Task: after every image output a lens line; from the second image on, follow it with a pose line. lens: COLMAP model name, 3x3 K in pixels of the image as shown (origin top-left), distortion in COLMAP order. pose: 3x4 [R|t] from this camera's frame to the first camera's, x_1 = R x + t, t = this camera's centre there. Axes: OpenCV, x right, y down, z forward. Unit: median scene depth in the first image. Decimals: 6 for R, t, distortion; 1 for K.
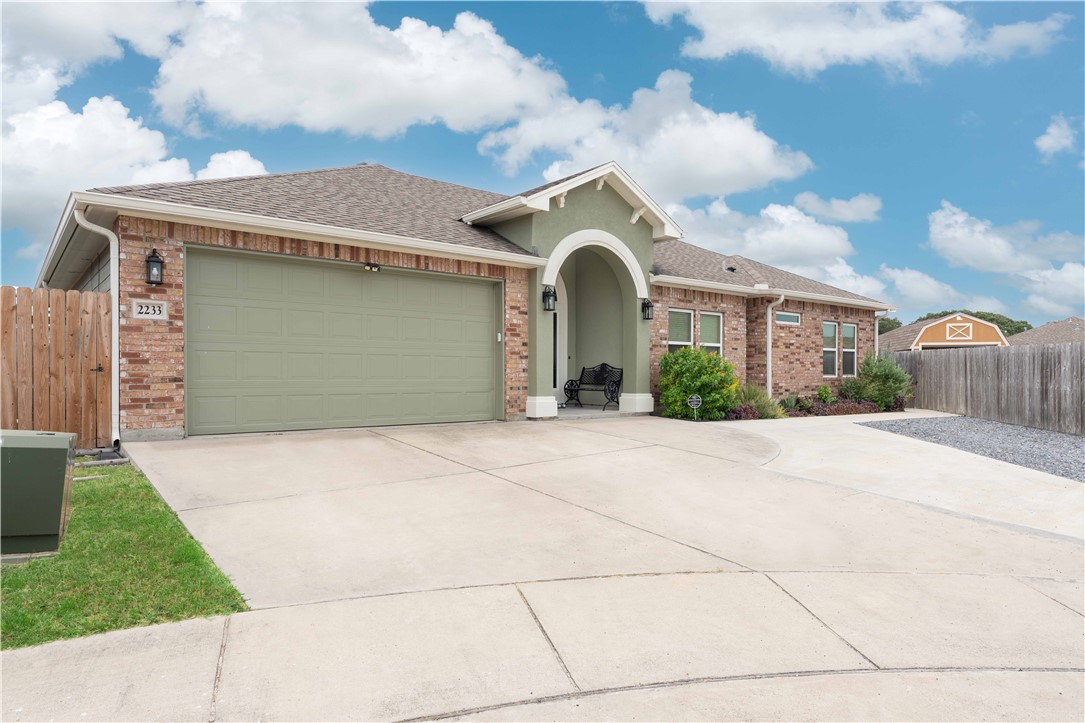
lens RADIAL K [[607.9, 0, 542.8], [0, 607.9, 377.2], [0, 0, 1]] dist [0.000587, 0.000068]
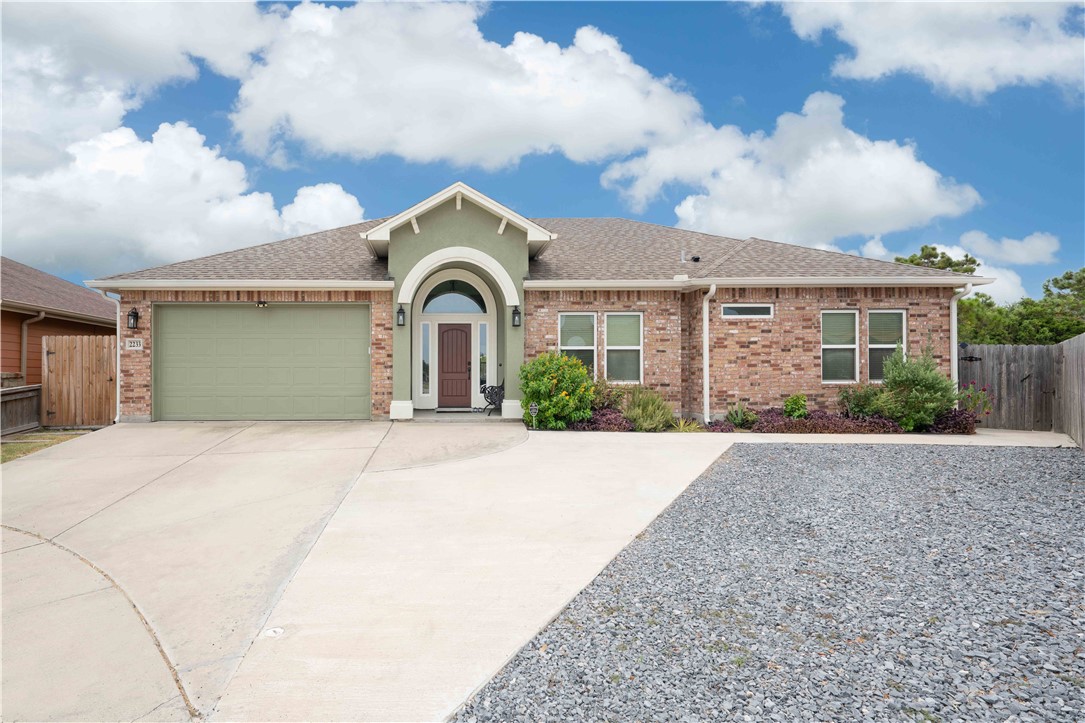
lens RADIAL K [[546.6, 0, 542.2], [0, 546.6, 379.7], [0, 0, 1]] dist [-0.001171, -0.000139]
pose [[0.800552, -0.005379, -0.599240, 0.836942], [0.001740, 0.999976, -0.006652, -0.000721], [0.599261, 0.004283, 0.800542, 0.339757]]
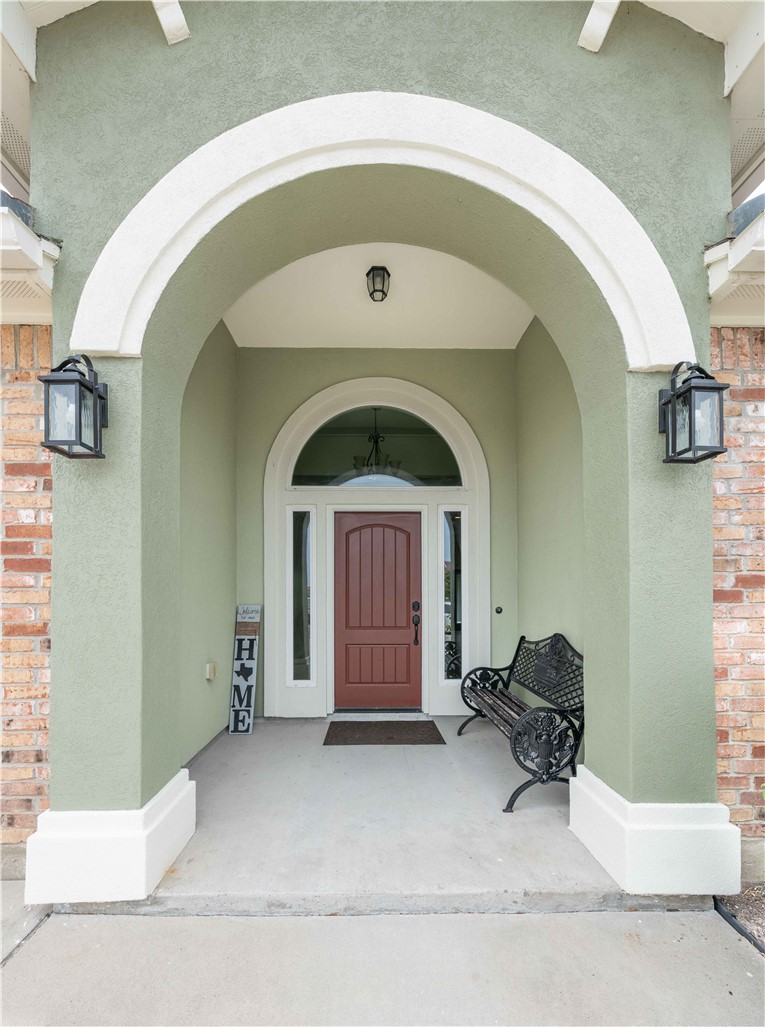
lens RADIAL K [[309.9, 0, 382.5], [0, 309.9, 513.5], [0, 0, 1]] dist [0.000448, 0.000025]
pose [[0.800704, -0.007625, -0.599012, 0.172429], [0.006111, 0.999971, -0.004561, -0.091585], [0.599030, -0.000009, 0.800727, 0.980759]]
